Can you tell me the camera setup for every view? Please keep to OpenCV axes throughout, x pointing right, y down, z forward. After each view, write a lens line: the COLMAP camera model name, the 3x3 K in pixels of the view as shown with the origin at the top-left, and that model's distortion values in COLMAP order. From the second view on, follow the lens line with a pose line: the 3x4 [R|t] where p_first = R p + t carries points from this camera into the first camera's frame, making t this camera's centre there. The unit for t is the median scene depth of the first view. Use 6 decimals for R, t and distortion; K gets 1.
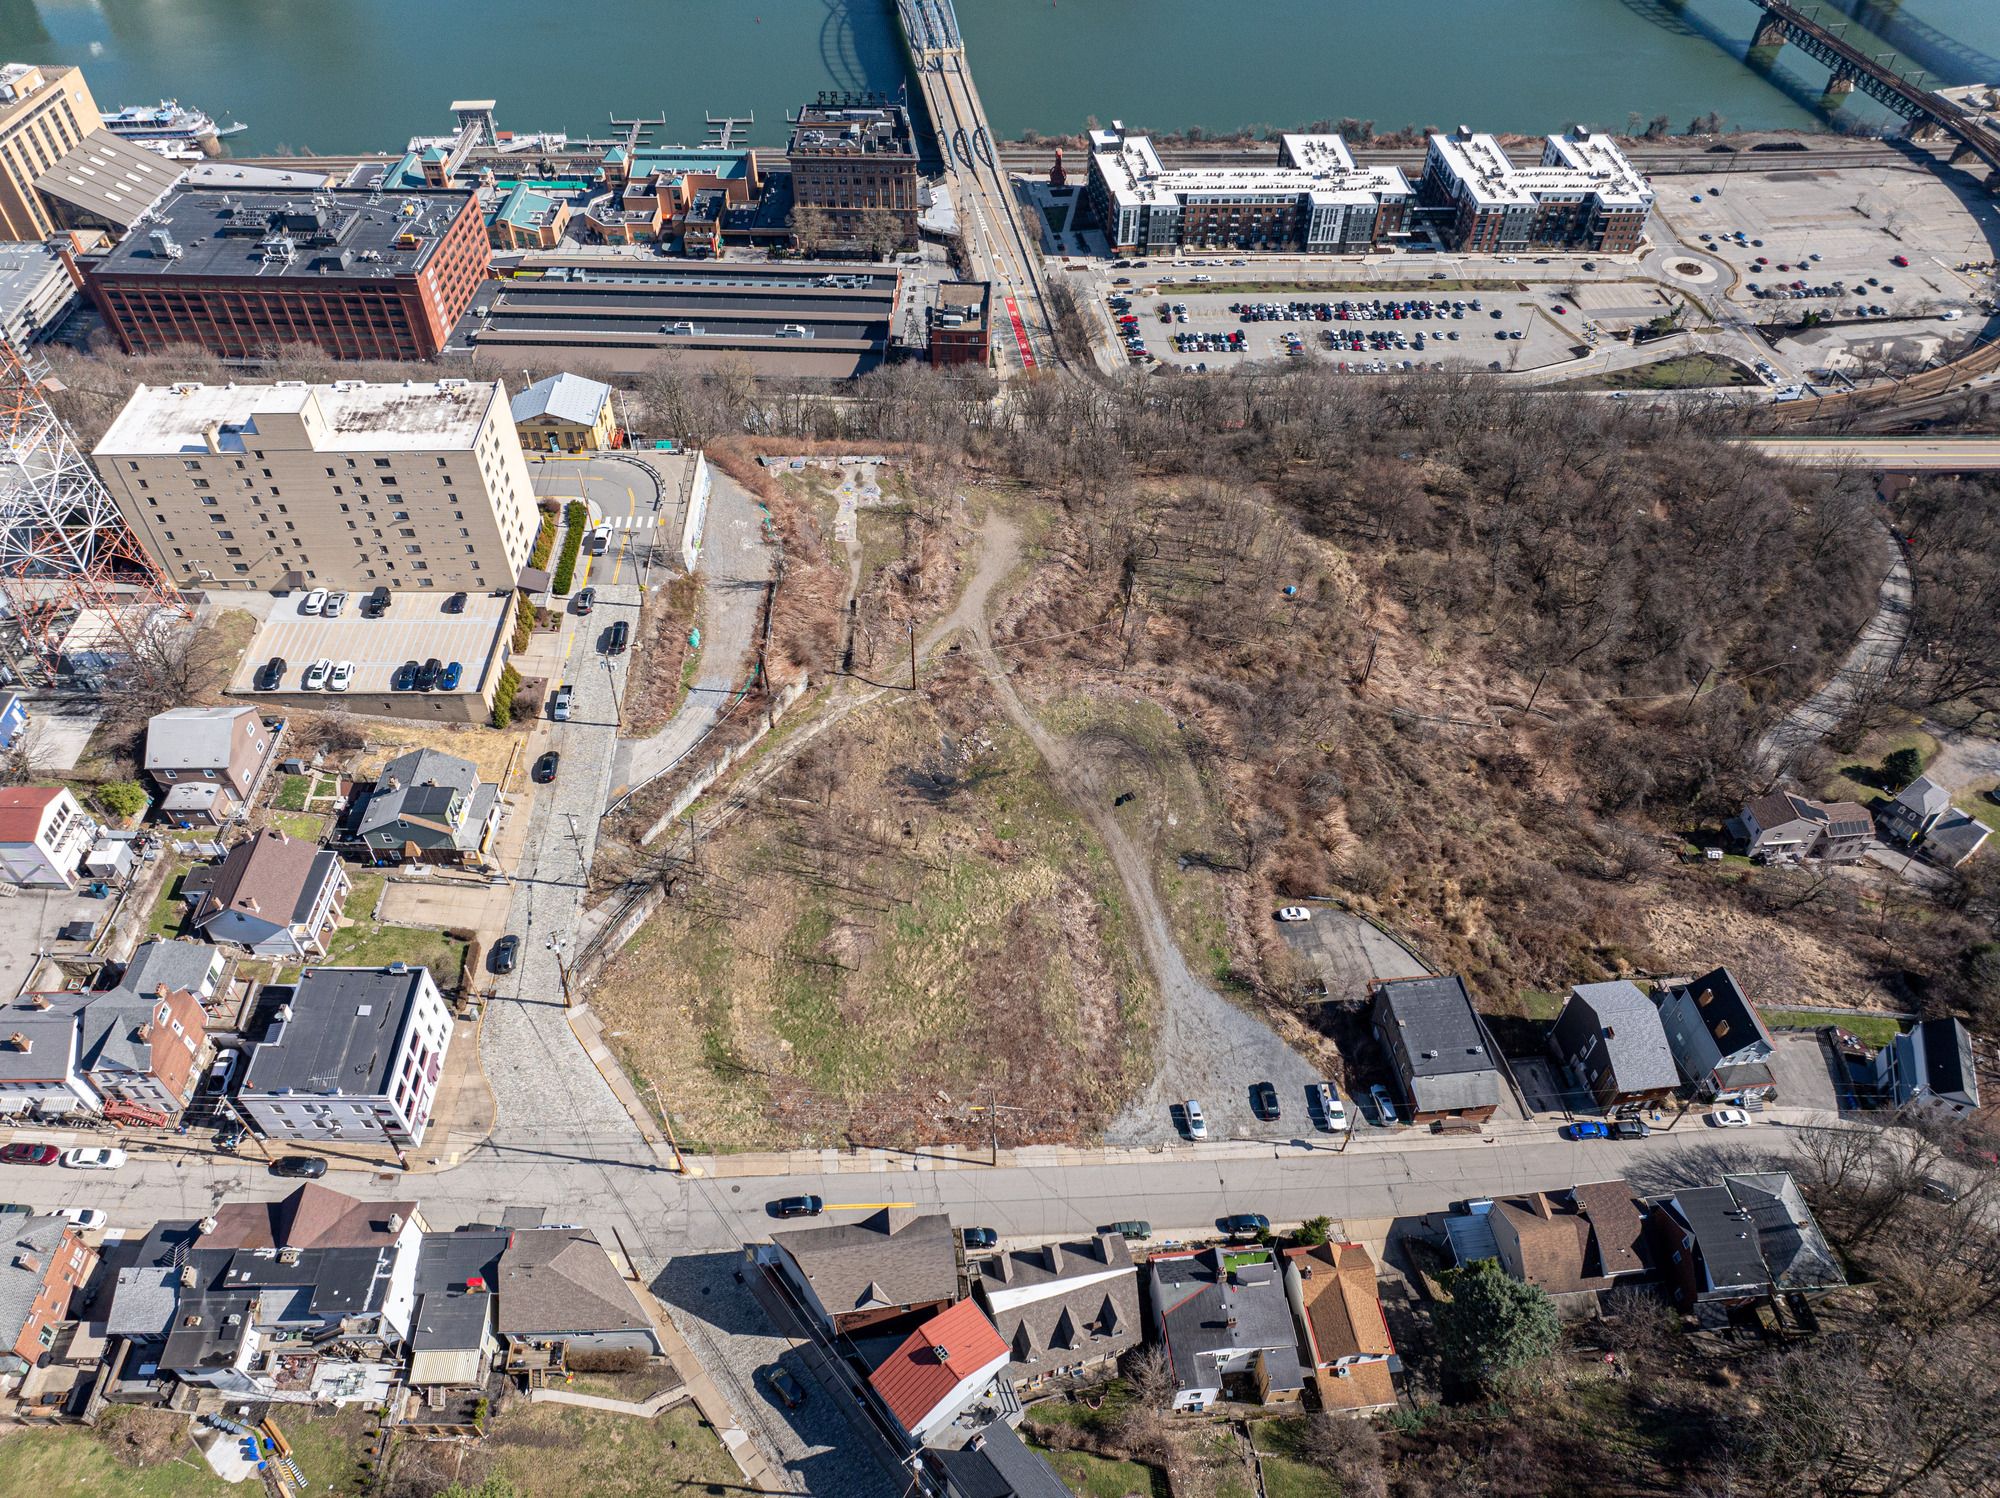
lens RADIAL K [[1428.1, 0, 1000.0], [0, 1428.1, 749.0], [0, 0, 1]] dist [-0.040744, -0.000065]
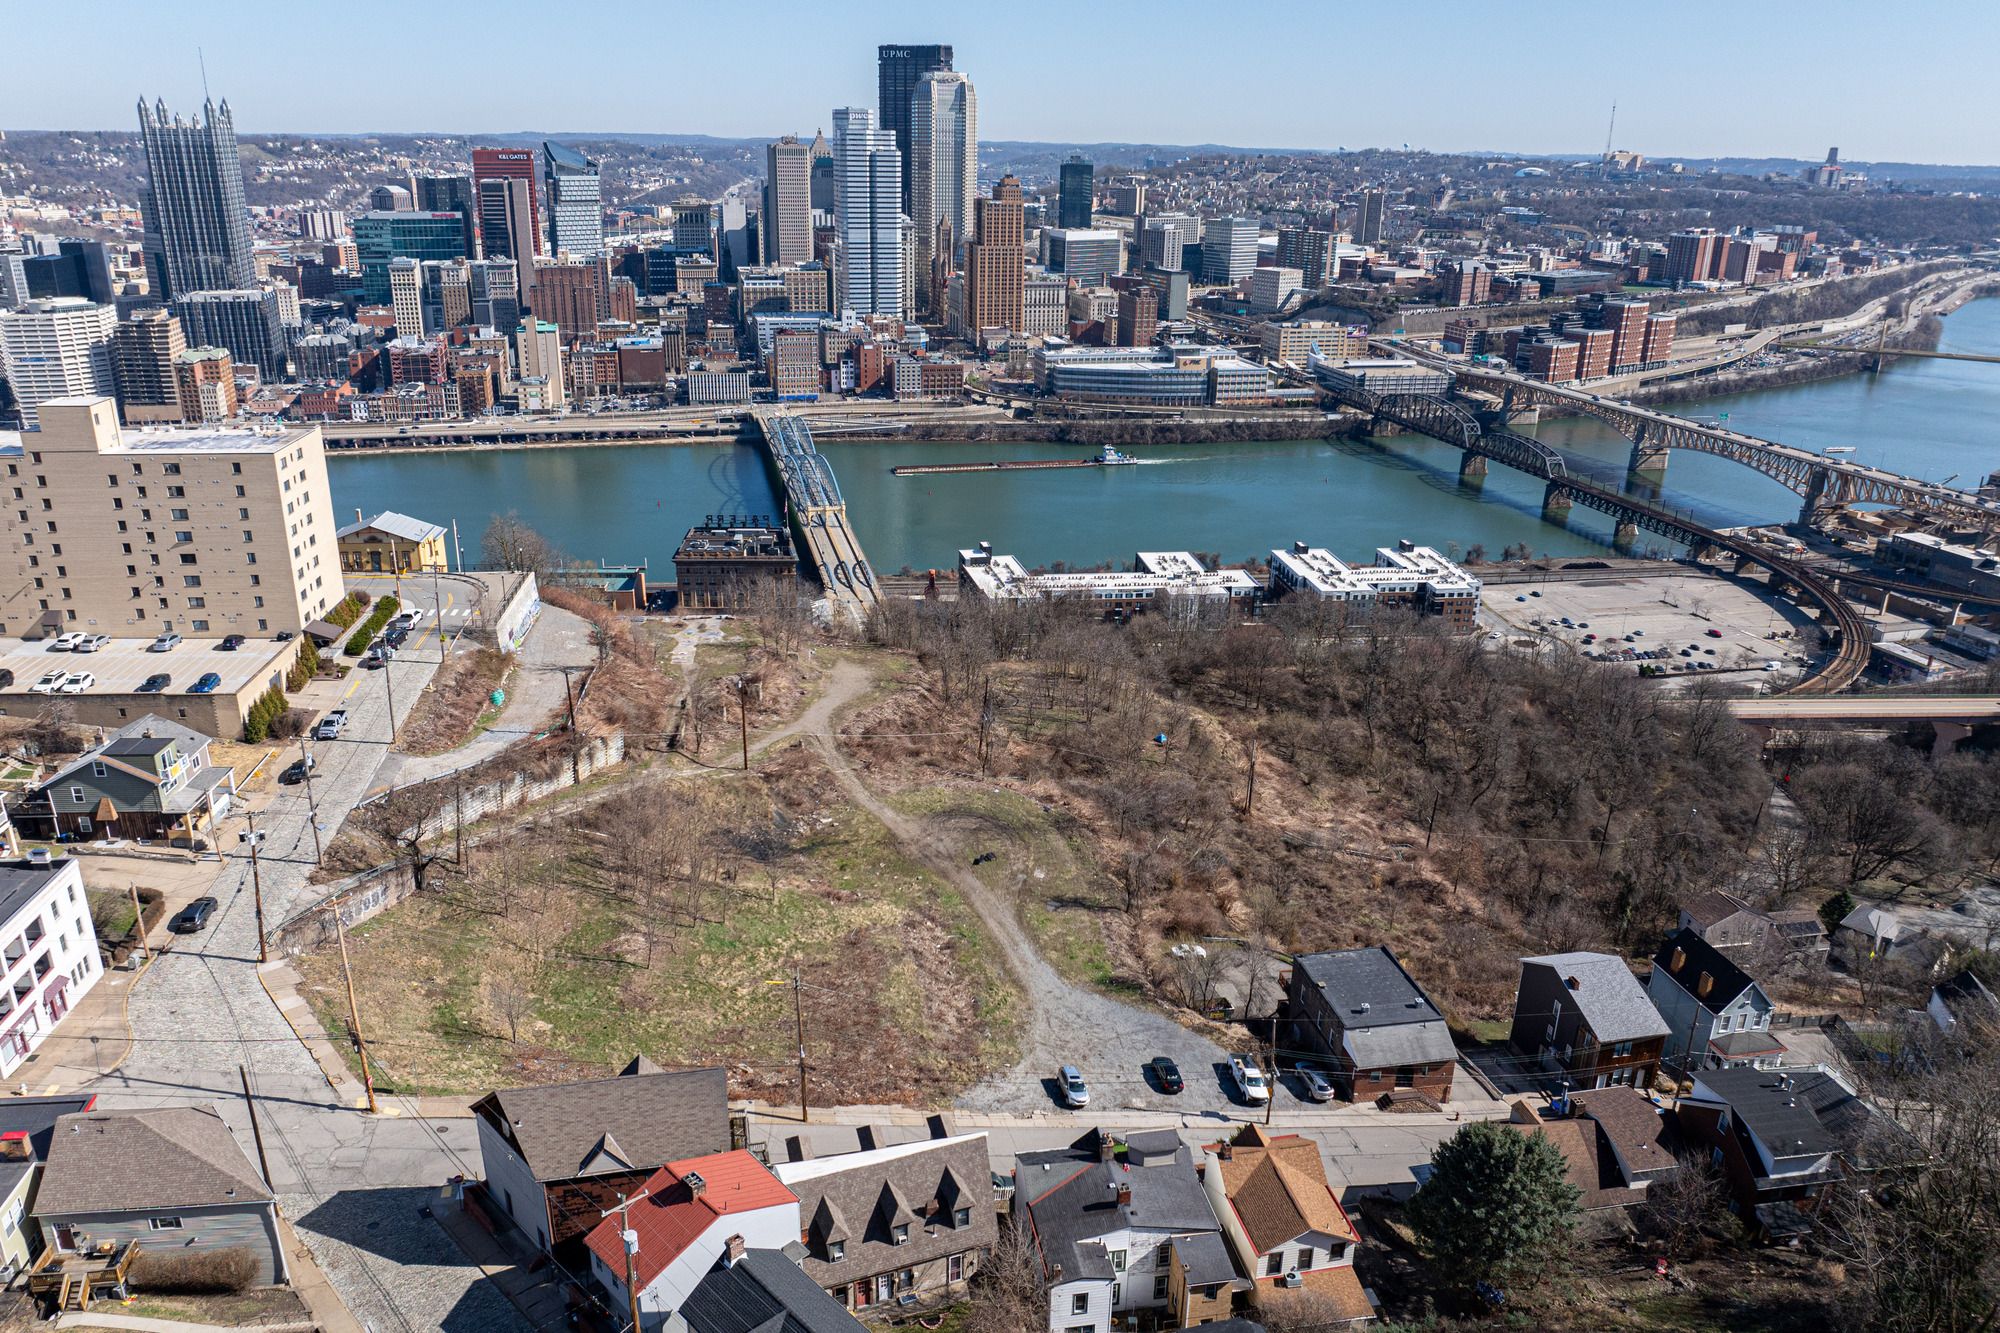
lens RADIAL K [[1419.9, 0, 1000.0], [0, 1419.9, 666.5], [0, 0, 1]] dist [-0.025650, -0.046531]
pose [[0.997144, -0.023263, 0.071849, 0.034606], [0.052287, 0.899141, -0.434525, 0.281080], [-0.054494, 0.437040, 0.897790, 0.156377]]
